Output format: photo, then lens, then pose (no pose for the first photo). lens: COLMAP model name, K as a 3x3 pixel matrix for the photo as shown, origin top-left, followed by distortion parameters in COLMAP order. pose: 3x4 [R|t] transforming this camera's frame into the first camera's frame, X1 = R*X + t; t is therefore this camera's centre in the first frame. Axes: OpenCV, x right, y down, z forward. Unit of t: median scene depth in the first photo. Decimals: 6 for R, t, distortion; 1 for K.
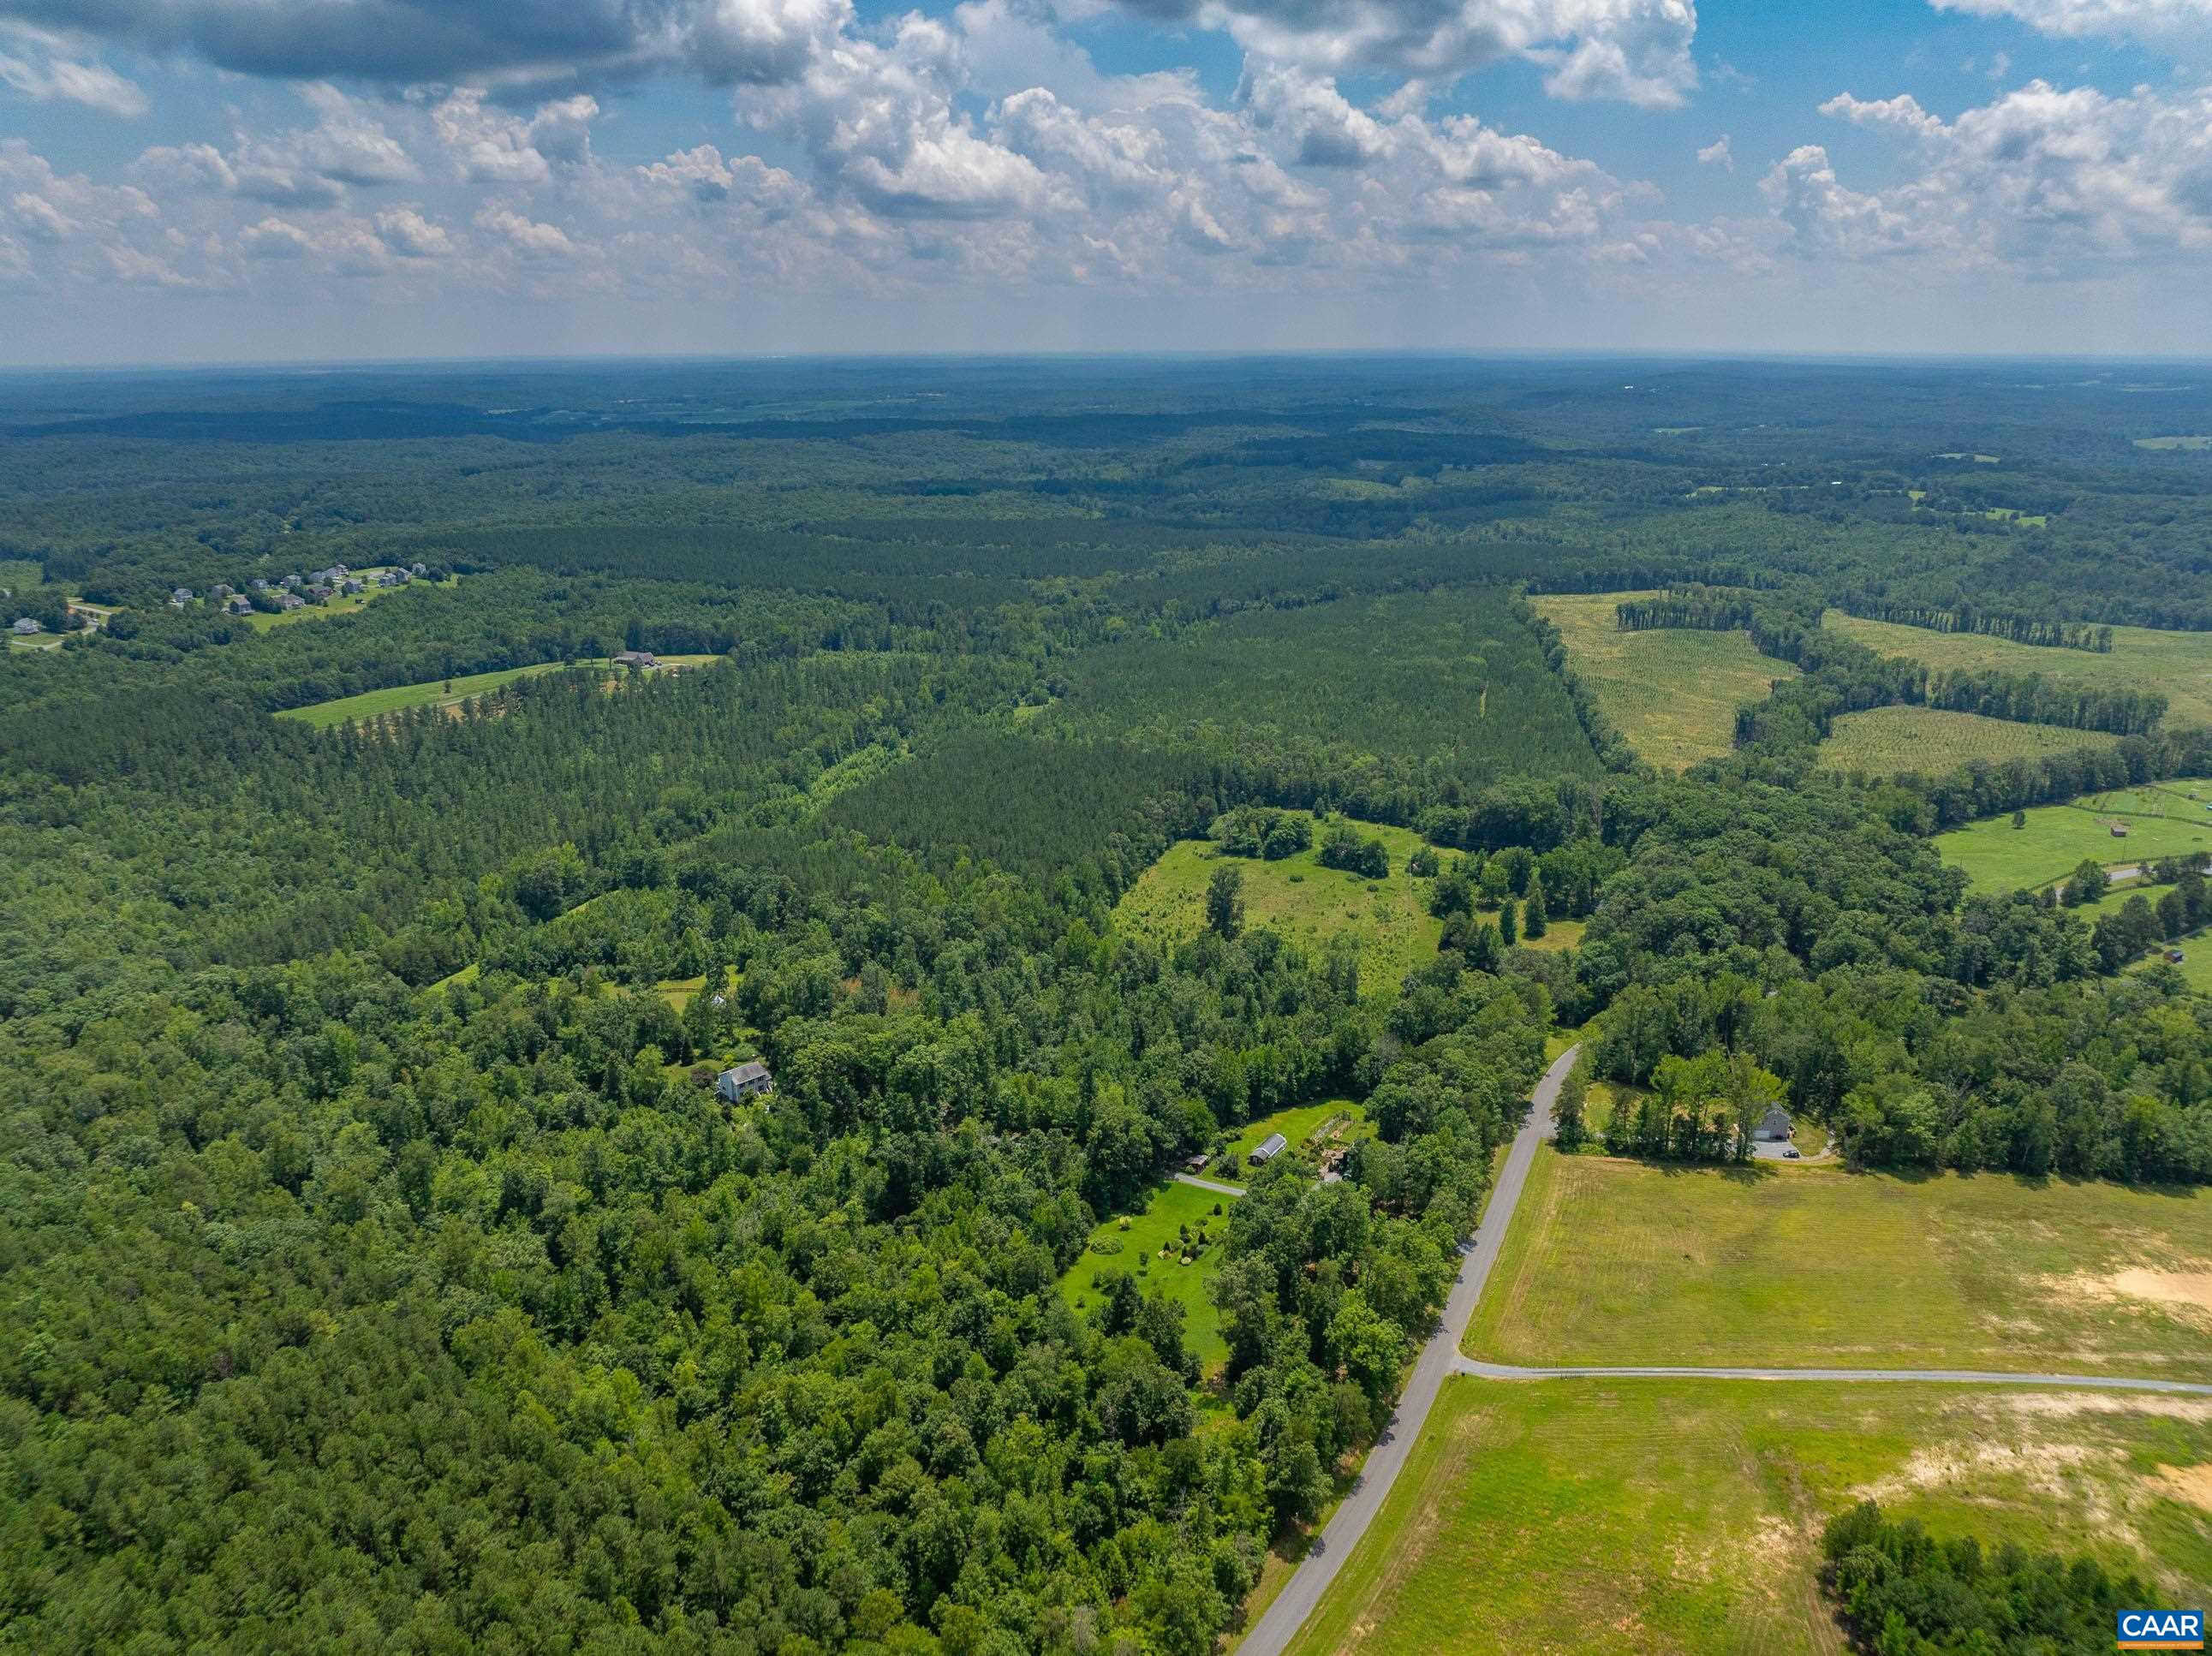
lens RADIAL K [[1600.9, 0, 1111.4], [0, 1600.9, 835.0], [0, 0, 1]] dist [-0.039650, 0.013913]
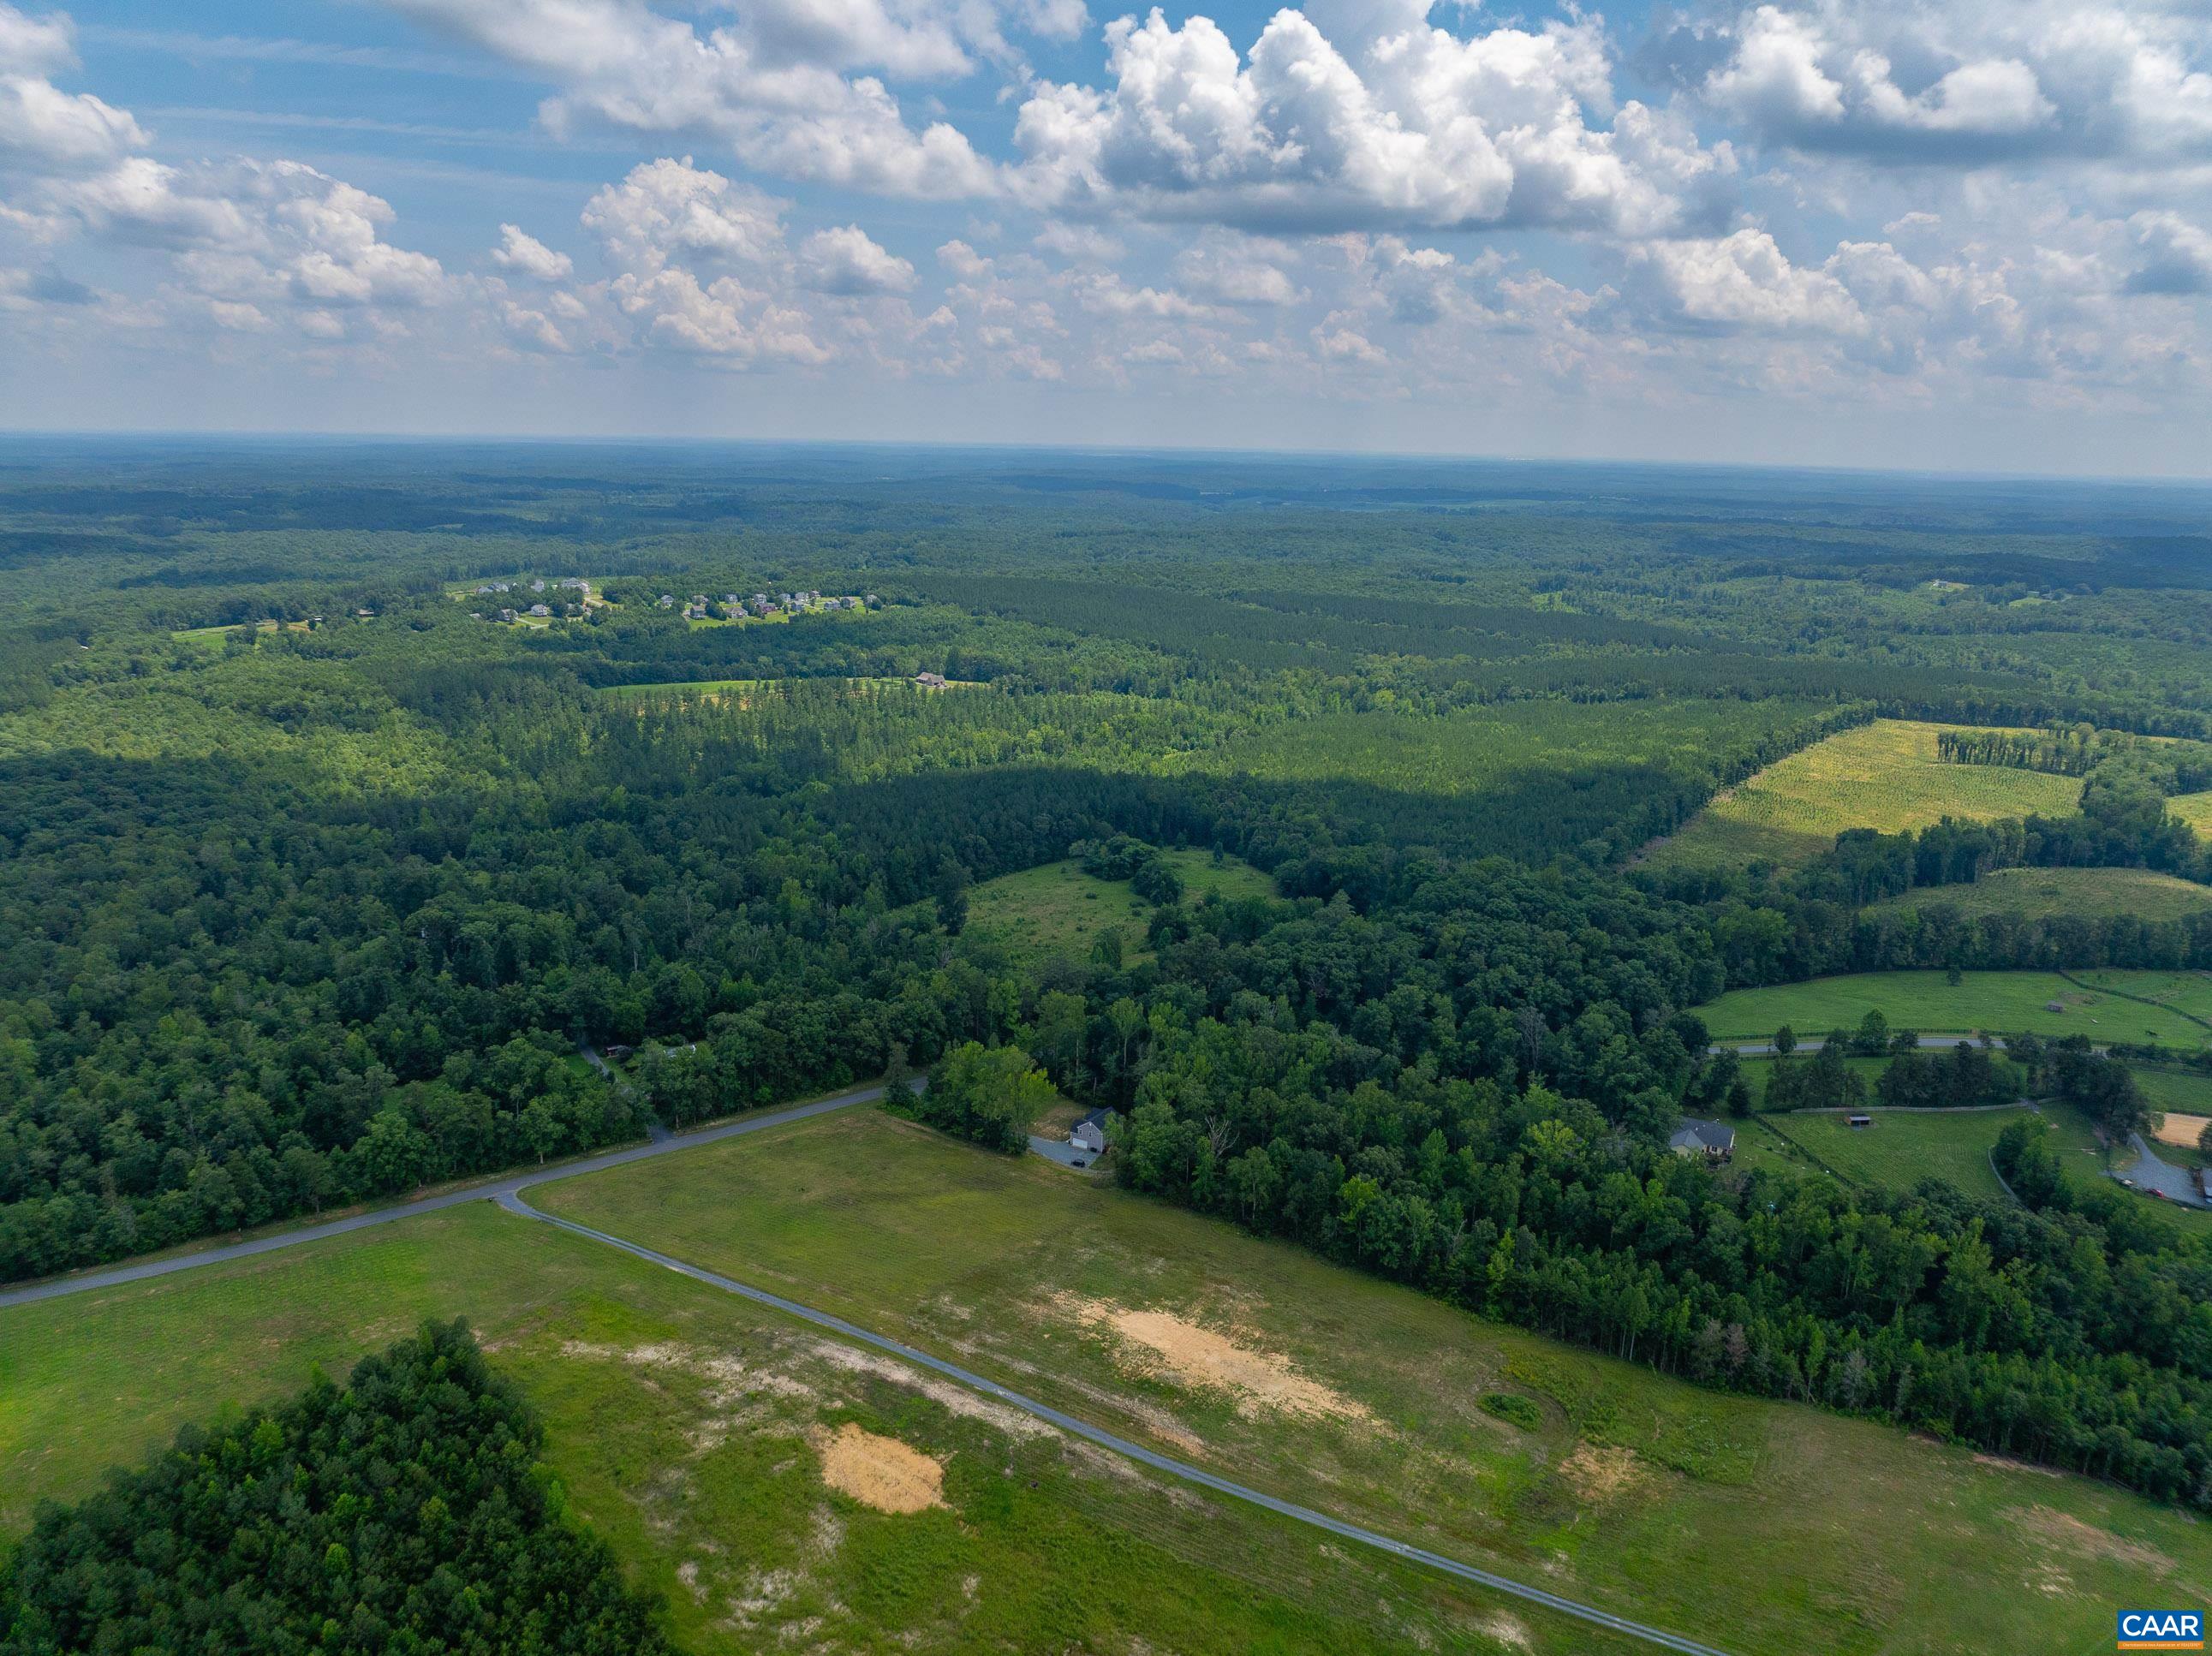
lens RADIAL K [[1554.0, 0, 1107.8], [0, 1554.0, 822.8], [0, 0, 1]] dist [-0.042494, 0.014827]
pose [[0.893575, 0.133296, -0.428668, 0.493892], [-0.158929, 0.986989, -0.024384, 0.001742], [0.419840, 0.089917, 0.903133, 0.044250]]
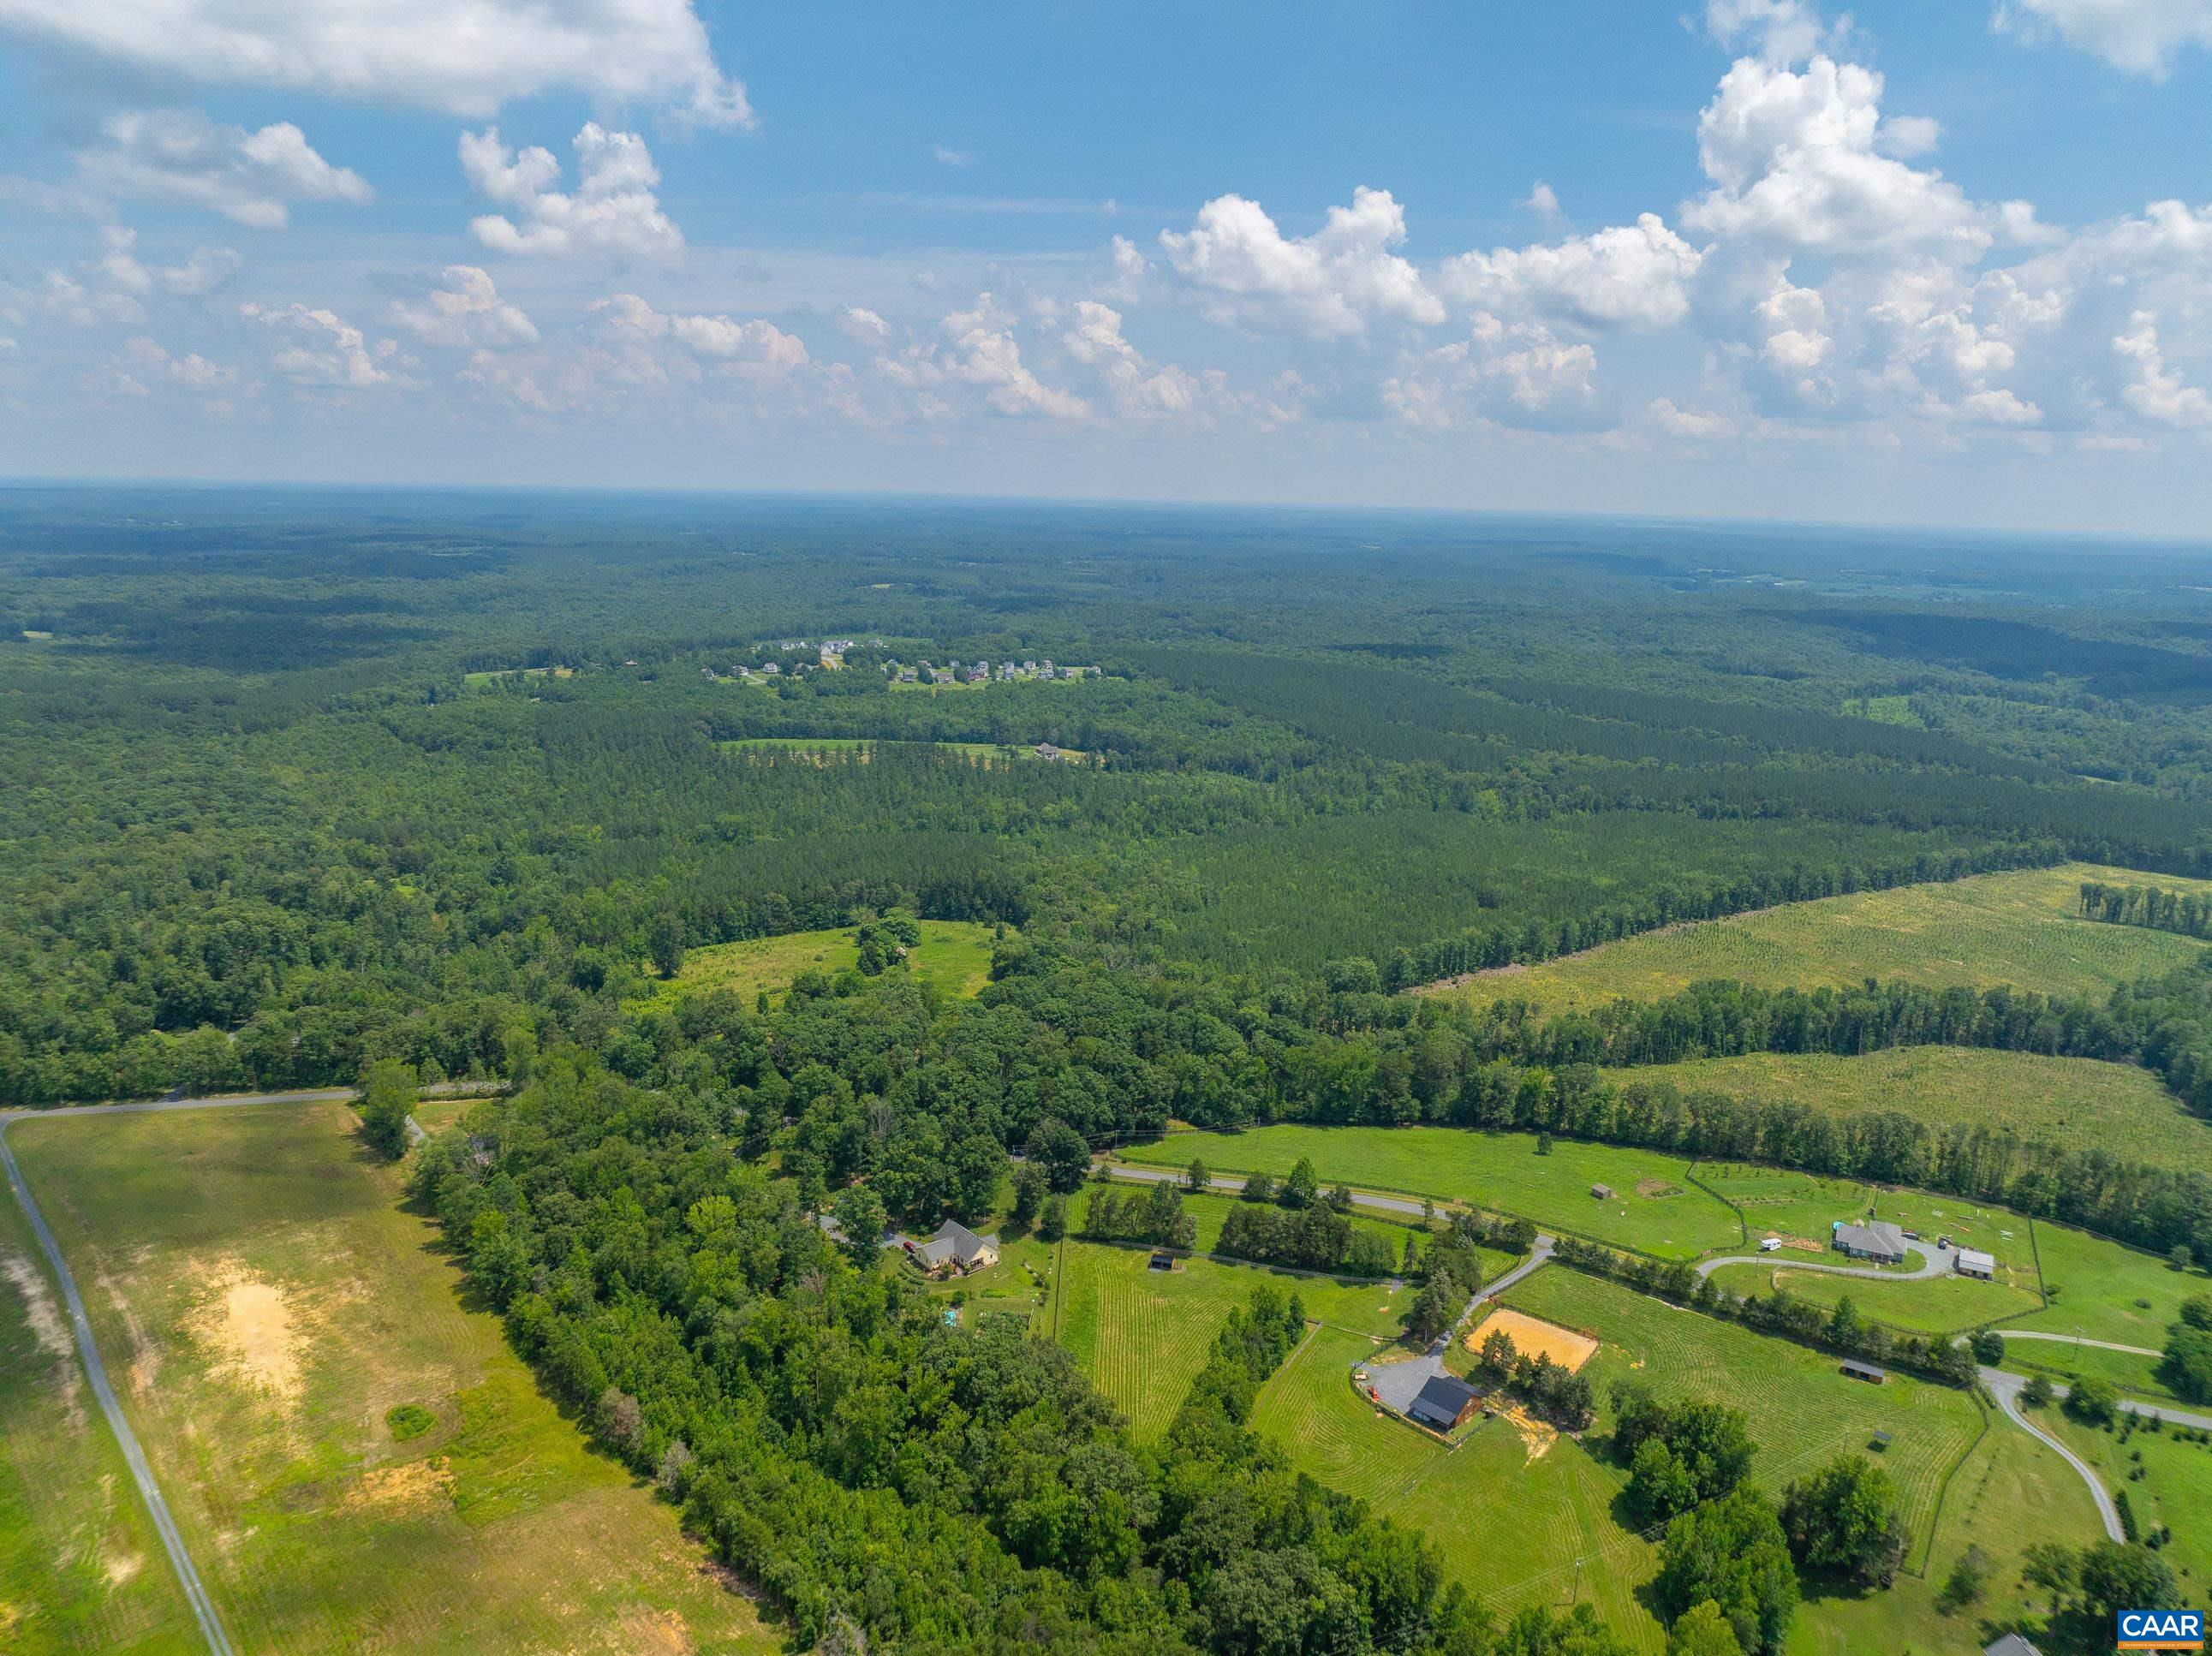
lens RADIAL K [[1554.0, 0, 1097.1], [0, 1554.0, 825.8], [0, 0, 1]] dist [-0.042494, 0.014827]
pose [[0.683853, 0.177970, -0.707581, 0.904235], [-0.245371, 0.969406, 0.006682, -0.108203], [0.687123, 0.169051, 0.706600, 0.276752]]
